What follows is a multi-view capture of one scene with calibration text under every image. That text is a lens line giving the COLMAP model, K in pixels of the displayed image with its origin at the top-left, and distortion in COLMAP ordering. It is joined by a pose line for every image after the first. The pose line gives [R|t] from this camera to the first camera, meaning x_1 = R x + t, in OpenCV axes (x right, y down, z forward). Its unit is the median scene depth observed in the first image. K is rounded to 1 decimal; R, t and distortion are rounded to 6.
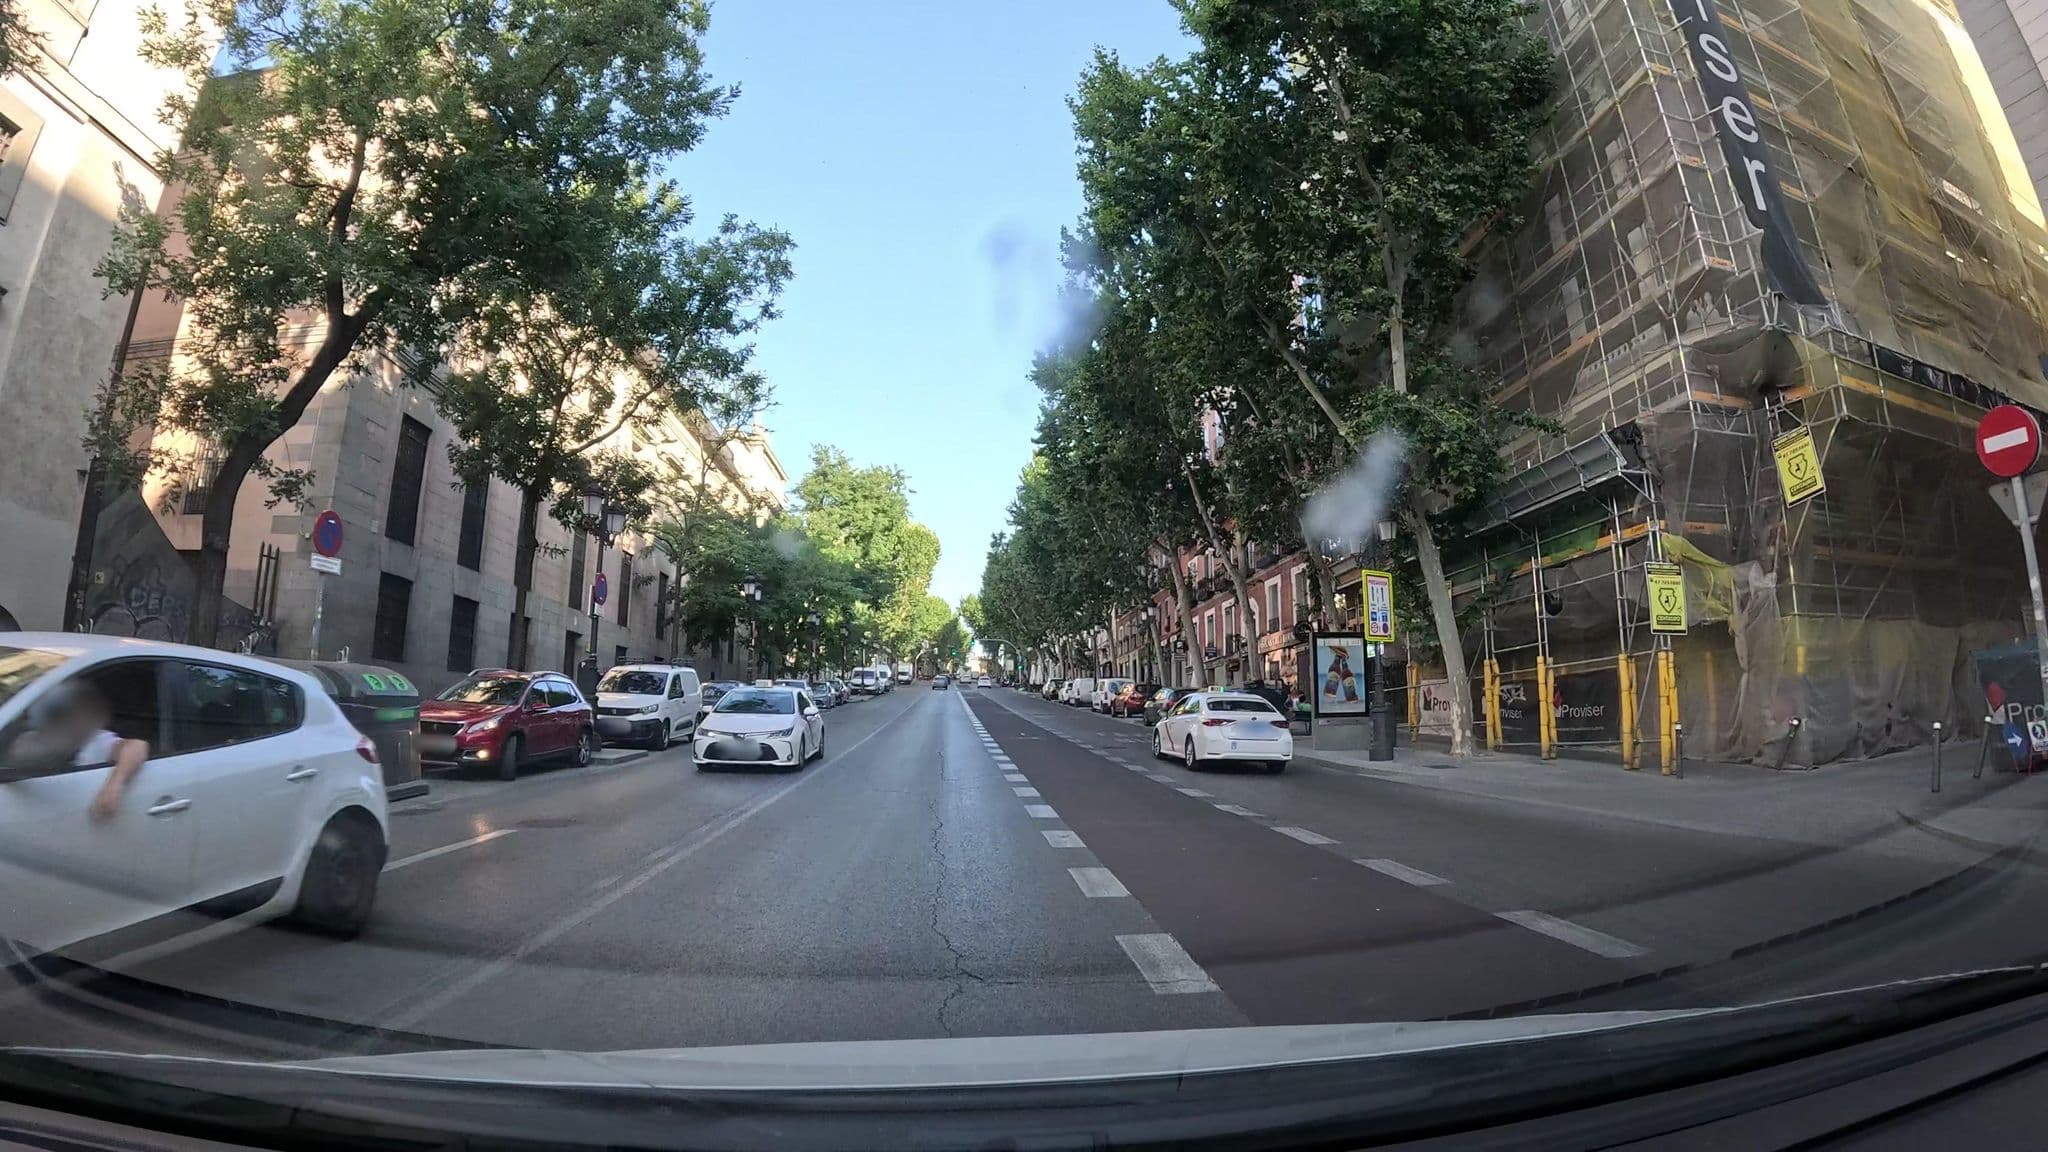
lens RADIAL K [[840.9, 0, 1024.0], [0, 840.9, 576.0], [0, 0, 1]] dist [-0.149523, 0.023286]
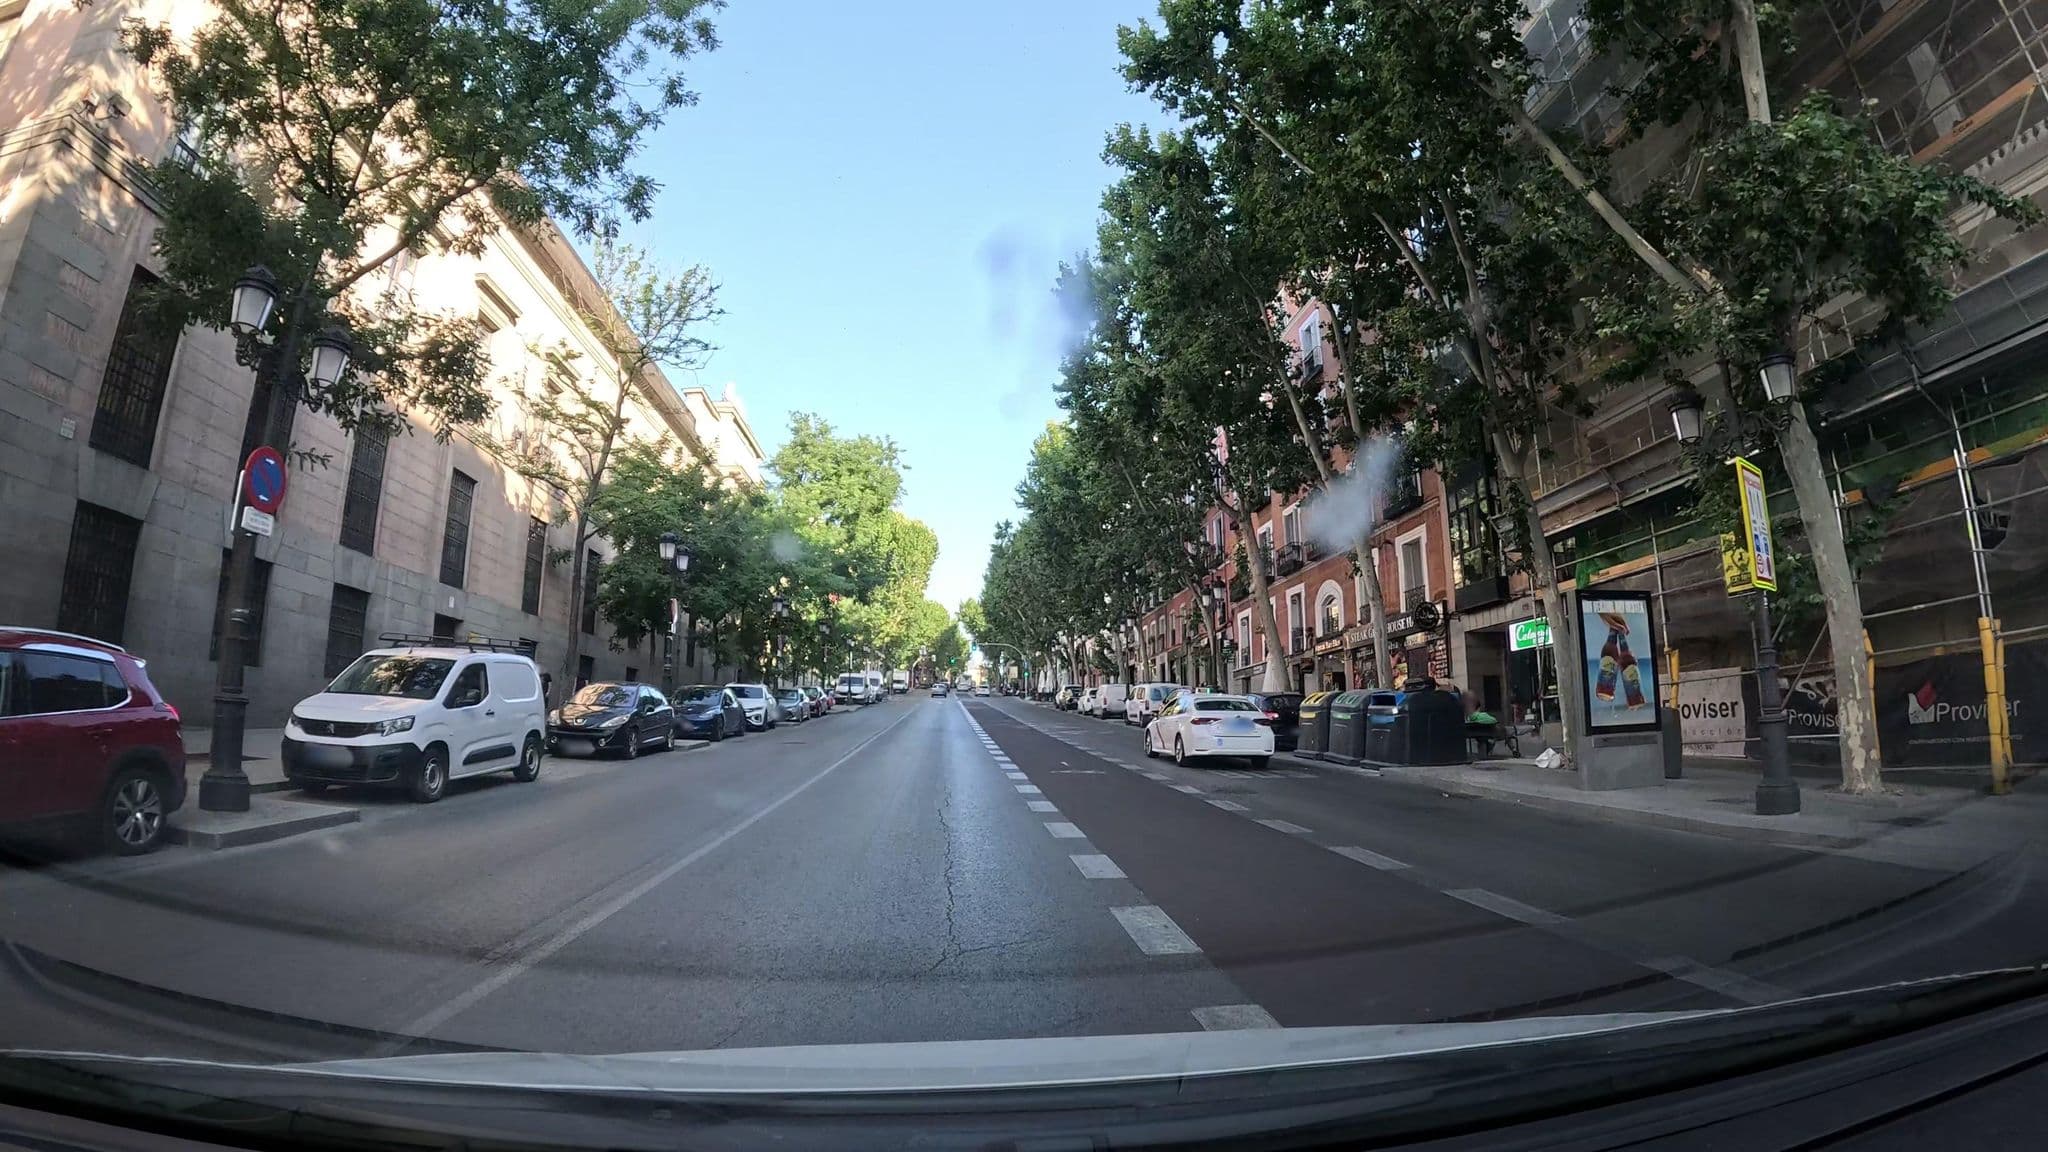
lens RADIAL K [[840.2, 0, 1024.0], [0, 840.2, 576.0], [0, 0, 1]] dist [-0.154078, 0.021345]
pose [[0.999996, -0.001036, 0.002788, -0.032375], [0.001069, 0.999930, -0.011811, 0.043747], [-0.002775, 0.011814, 0.999926, 0.301739]]
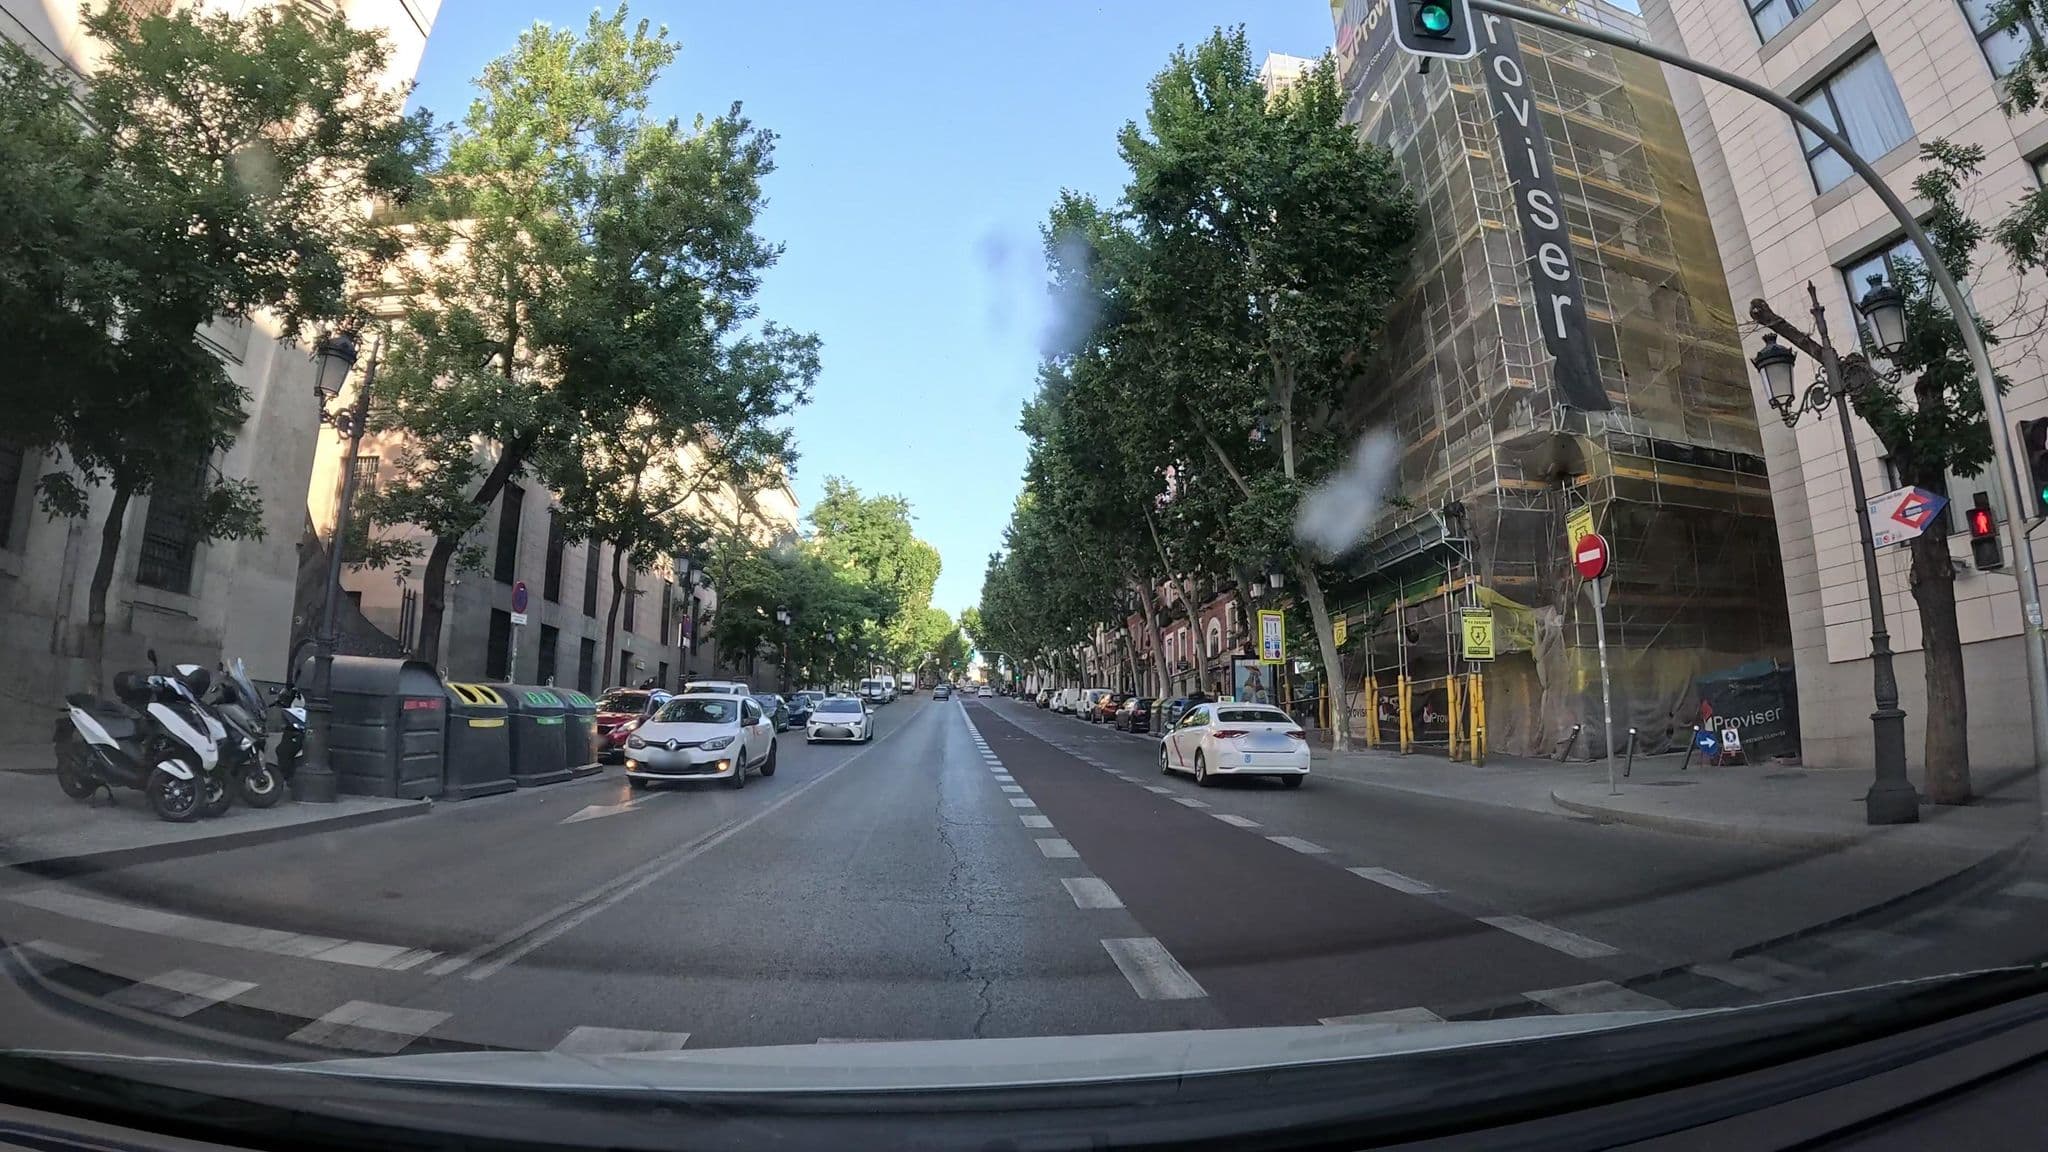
lens RADIAL K [[840.2, 0, 1024.0], [0, 840.2, 576.0], [0, 0, 1]] dist [-0.154078, 0.021345]
pose [[0.999995, -0.002653, -0.001792, 0.021129], [0.002635, 0.999945, -0.010153, -0.028743], [0.001819, 0.010149, 0.999947, -0.193863]]
